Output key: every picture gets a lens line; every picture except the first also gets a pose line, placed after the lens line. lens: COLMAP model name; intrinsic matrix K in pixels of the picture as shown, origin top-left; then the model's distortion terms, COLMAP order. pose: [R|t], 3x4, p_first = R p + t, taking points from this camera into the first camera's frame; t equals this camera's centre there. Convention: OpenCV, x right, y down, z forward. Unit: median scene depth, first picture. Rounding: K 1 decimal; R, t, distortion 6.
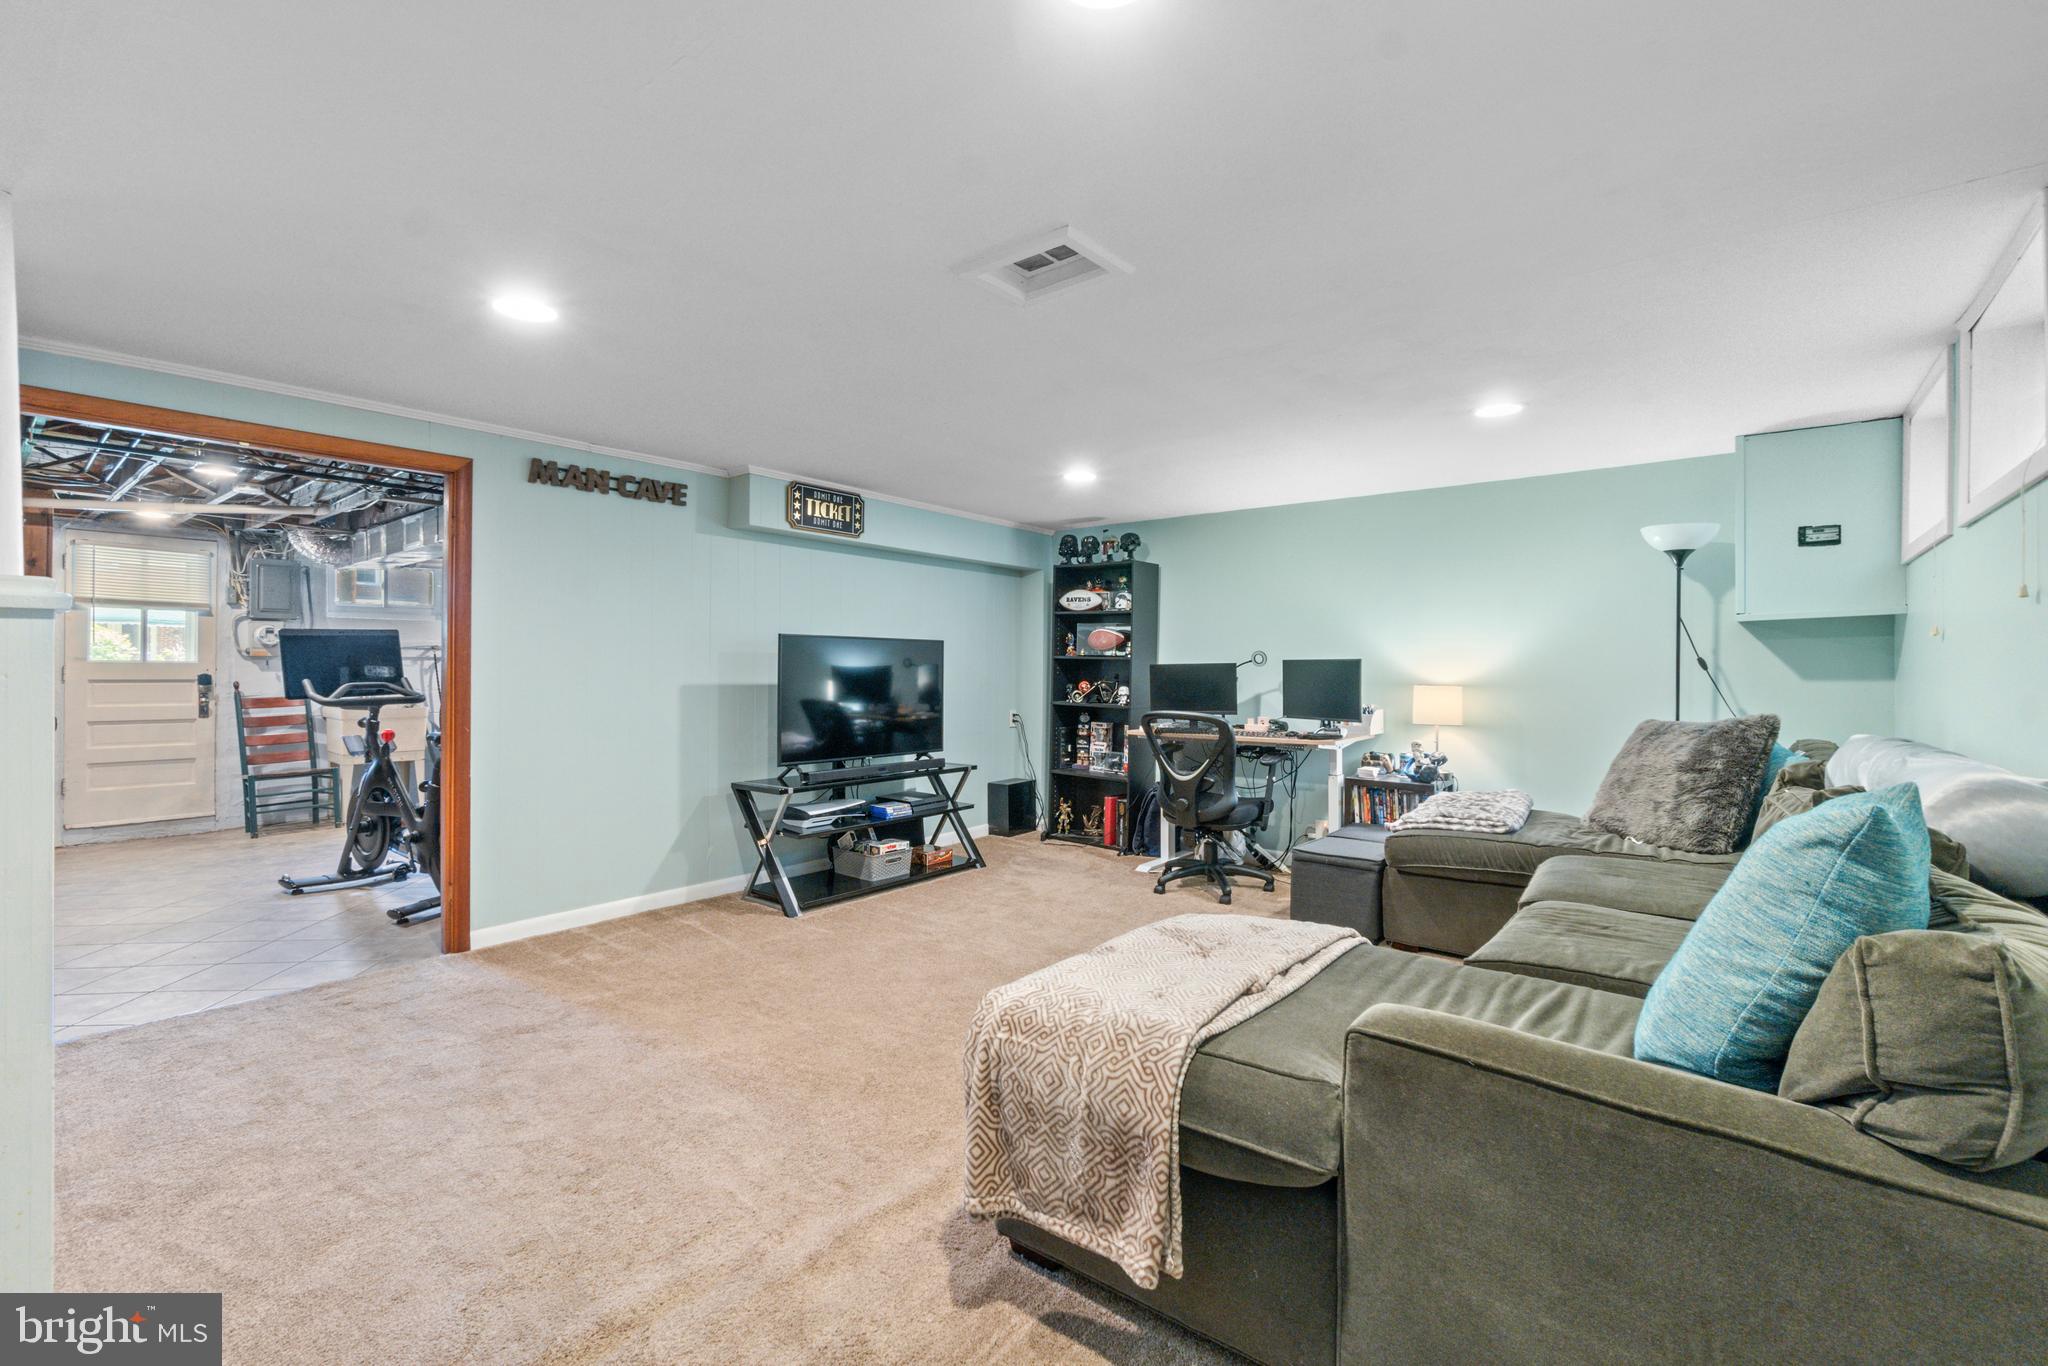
lens RADIAL K [[897.1, 0, 1025.8], [0, 897.1, 675.1], [0, 0, 1]] dist [-0.003881, 0.000250]
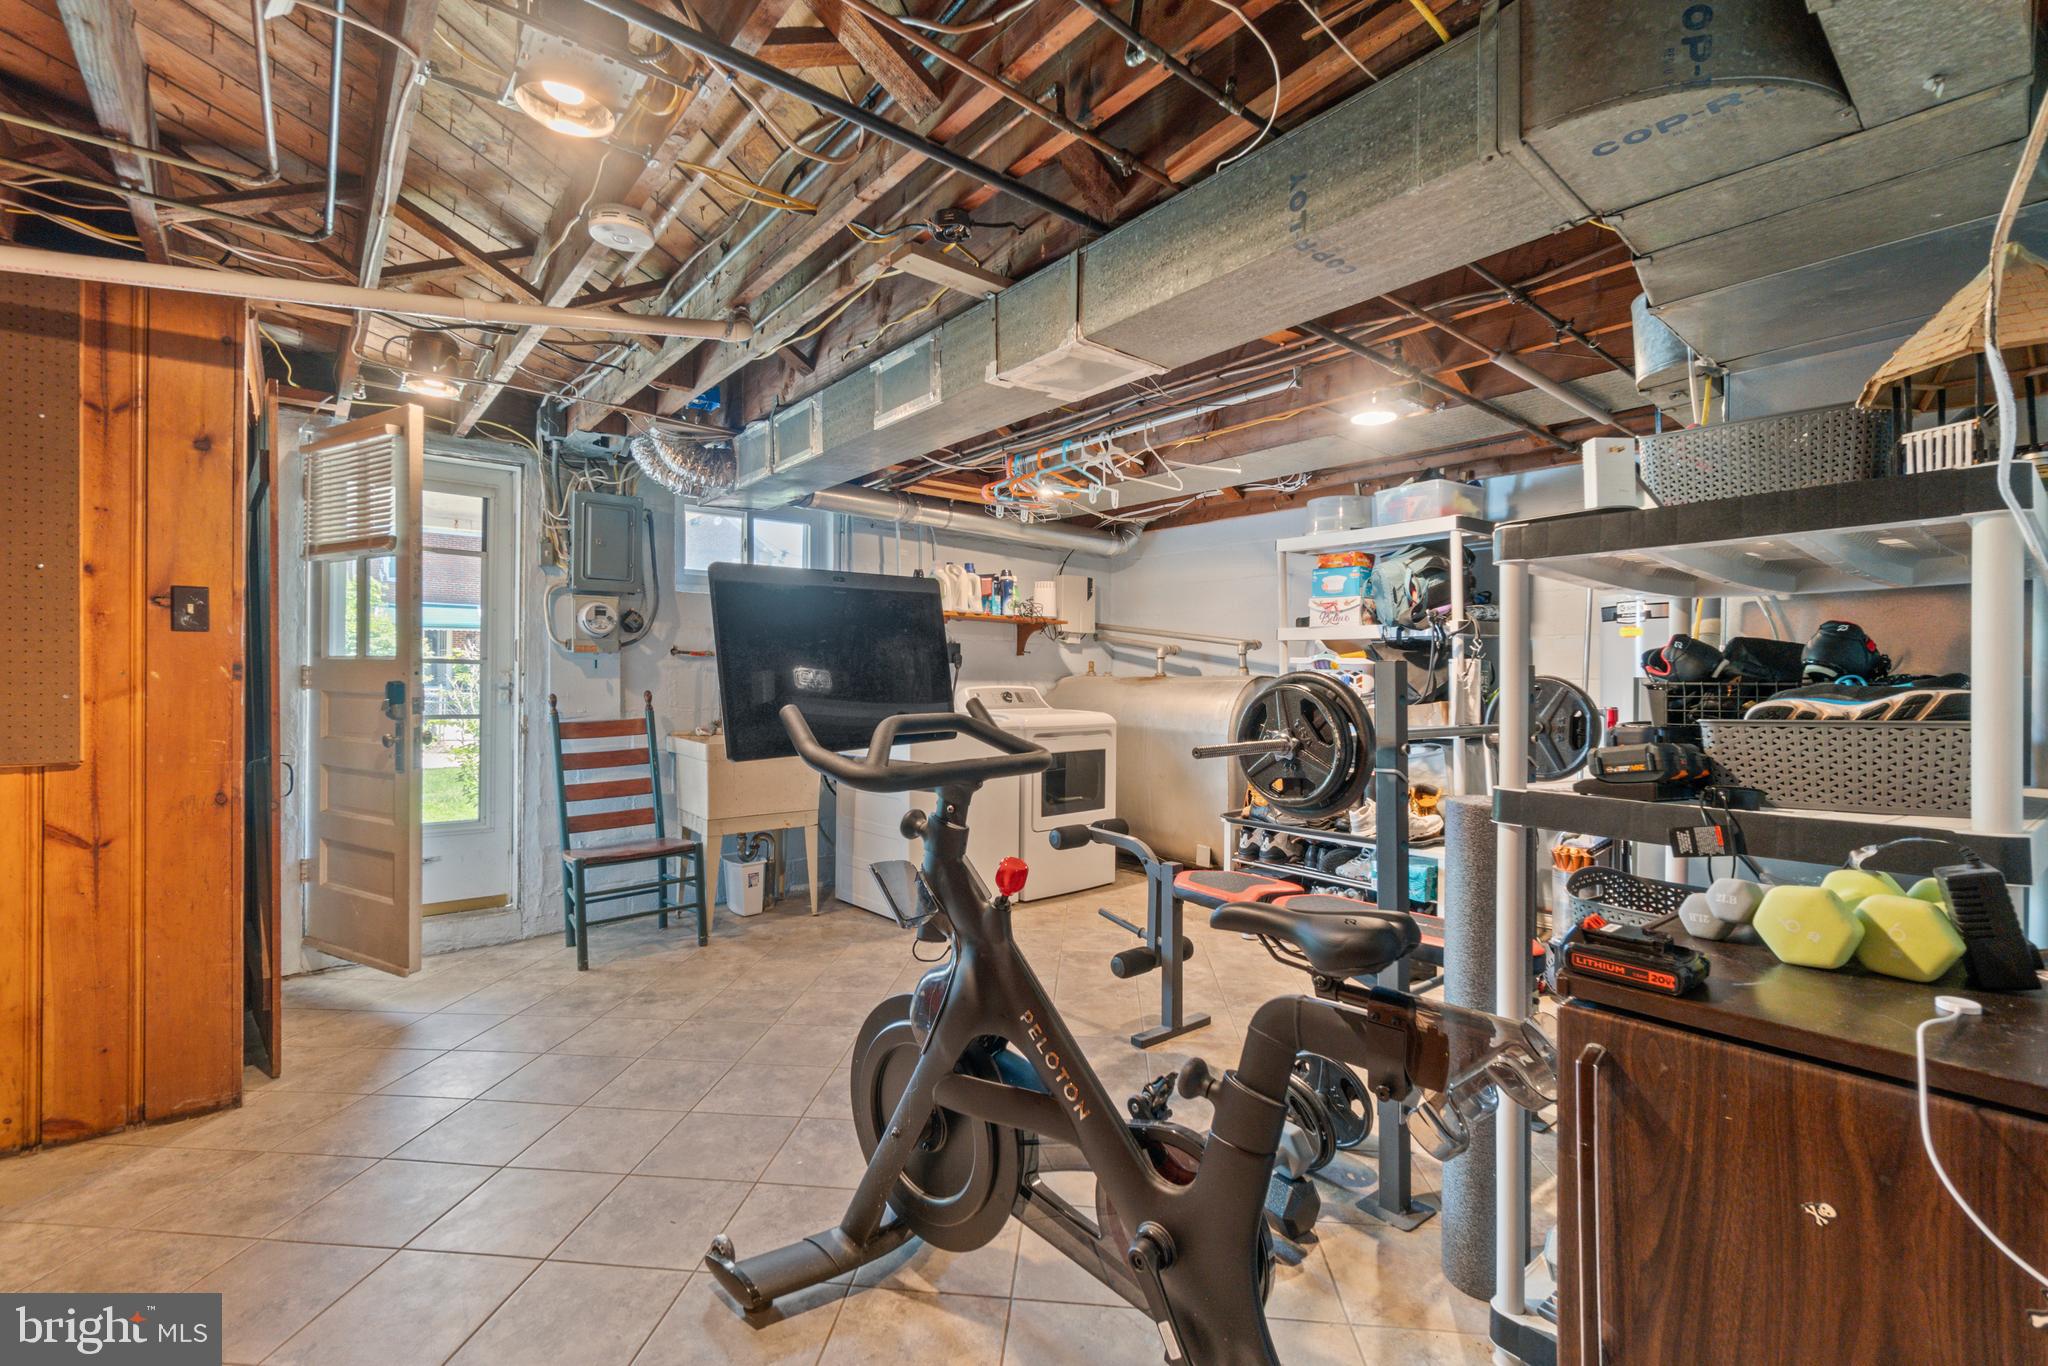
lens RADIAL K [[897.1, 0, 1020.9], [0, 897.1, 681.4], [0, 0, 1]] dist [-0.003881, 0.000250]
pose [[0.979467, 0.003137, -0.201582, -0.463304], [-0.004057, 0.999983, -0.004149, -0.001882], [0.201566, 0.004881, 0.979463, 0.486266]]
